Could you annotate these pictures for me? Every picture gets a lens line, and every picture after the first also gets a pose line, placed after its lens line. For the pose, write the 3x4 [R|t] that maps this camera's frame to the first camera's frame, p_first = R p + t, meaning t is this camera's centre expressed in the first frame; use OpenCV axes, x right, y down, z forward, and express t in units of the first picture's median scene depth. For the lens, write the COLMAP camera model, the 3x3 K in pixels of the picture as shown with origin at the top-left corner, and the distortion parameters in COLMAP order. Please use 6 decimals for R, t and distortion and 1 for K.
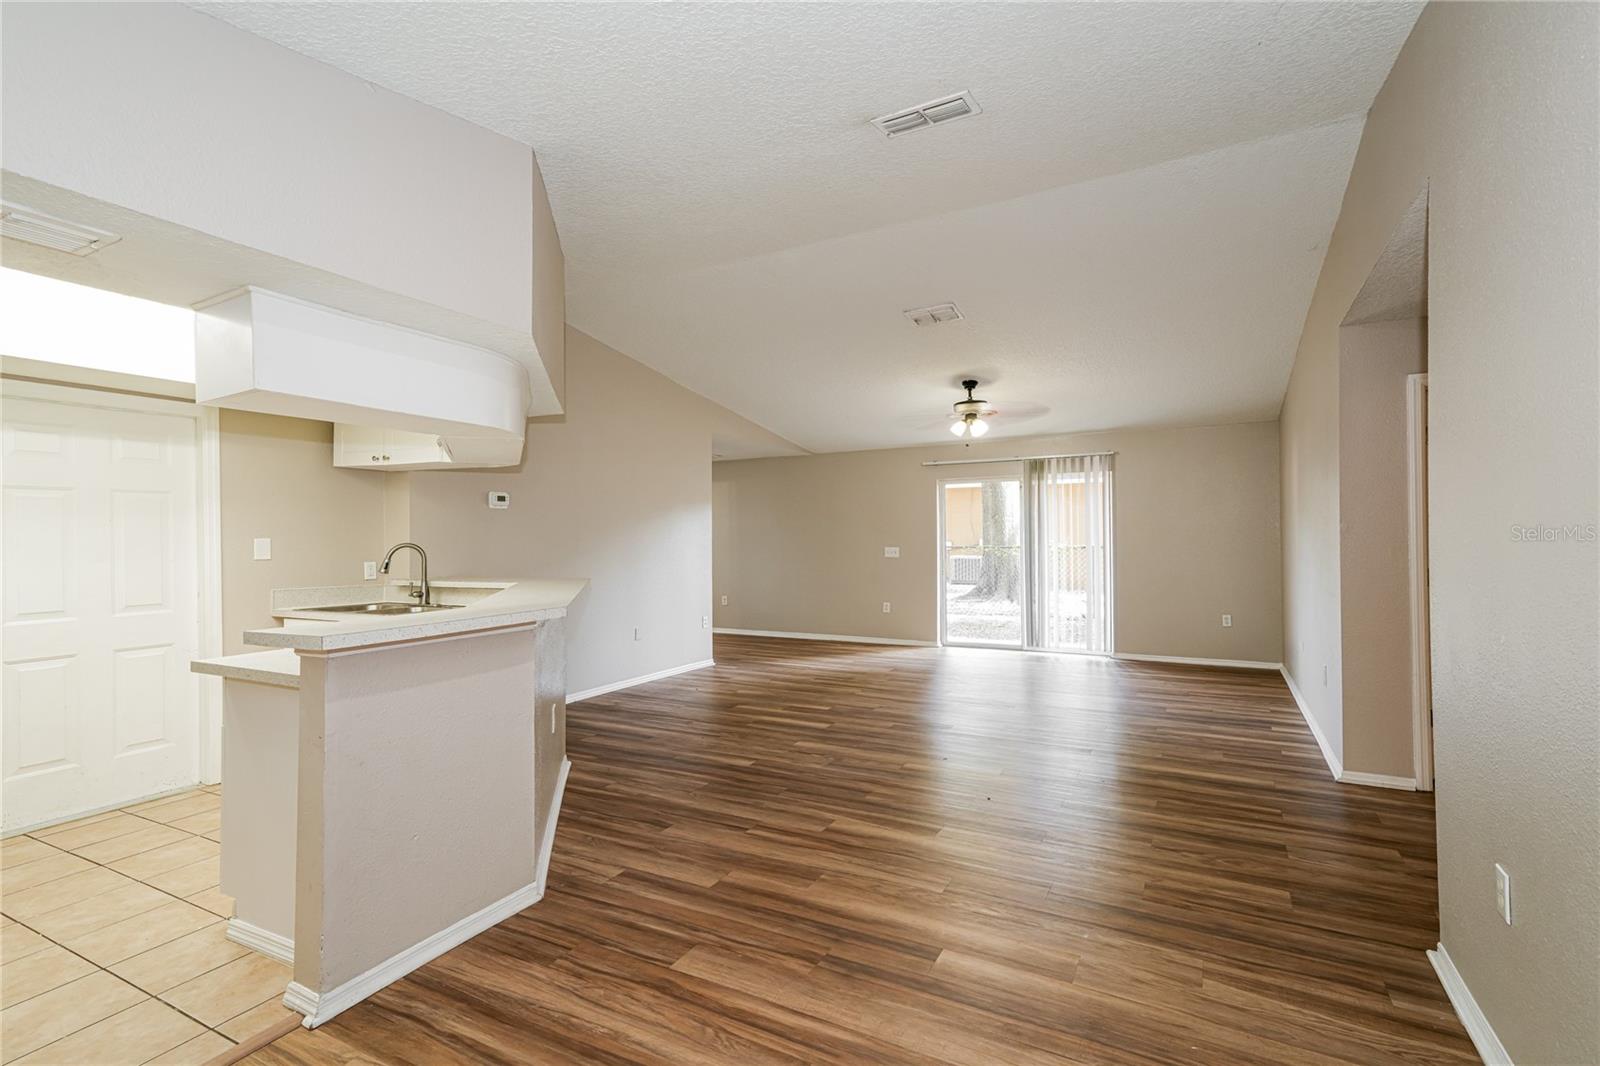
lens RADIAL K [[733.2, 0, 806.3], [0, 733.2, 536.5], [0, 0, 1]] dist [0.035178, 0.000517]
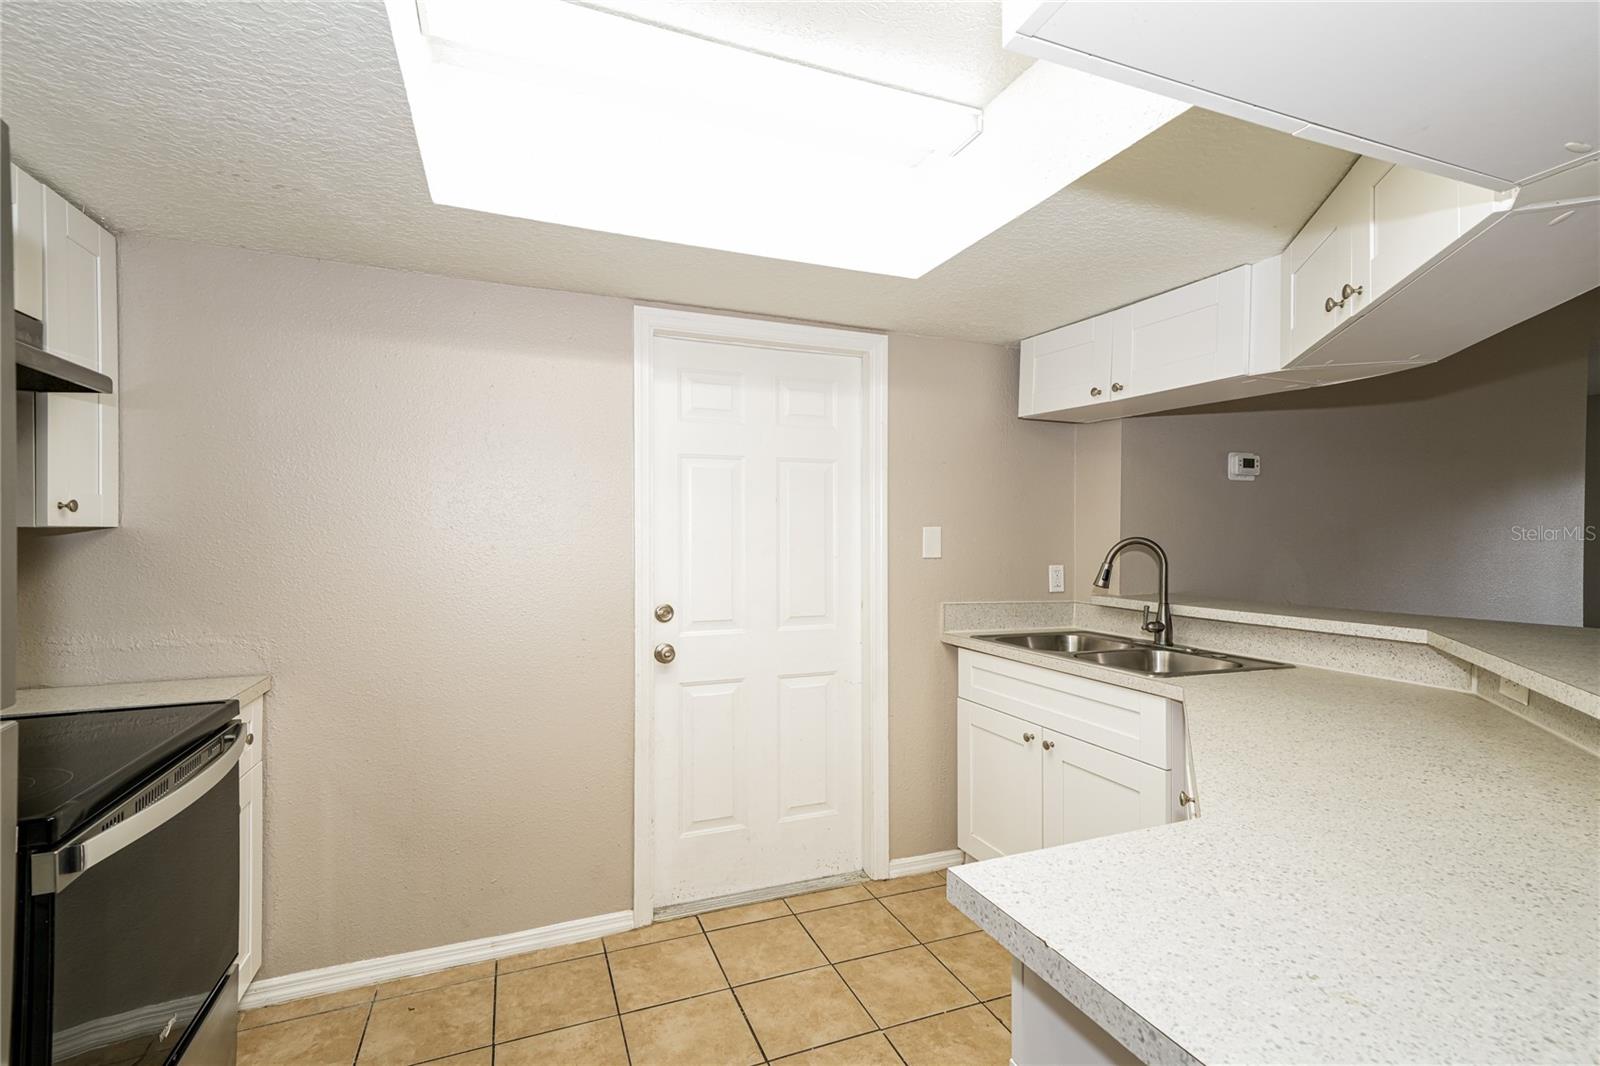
lens RADIAL K [[733.2, 0, 806.3], [0, 733.2, 536.5], [0, 0, 1]] dist [0.035178, 0.000517]
pose [[0.768897, 0.015119, -0.639194, -0.383066], [-0.012435, 0.999885, 0.008692, 0.007077], [0.639252, 0.001265, 0.768996, 0.406607]]
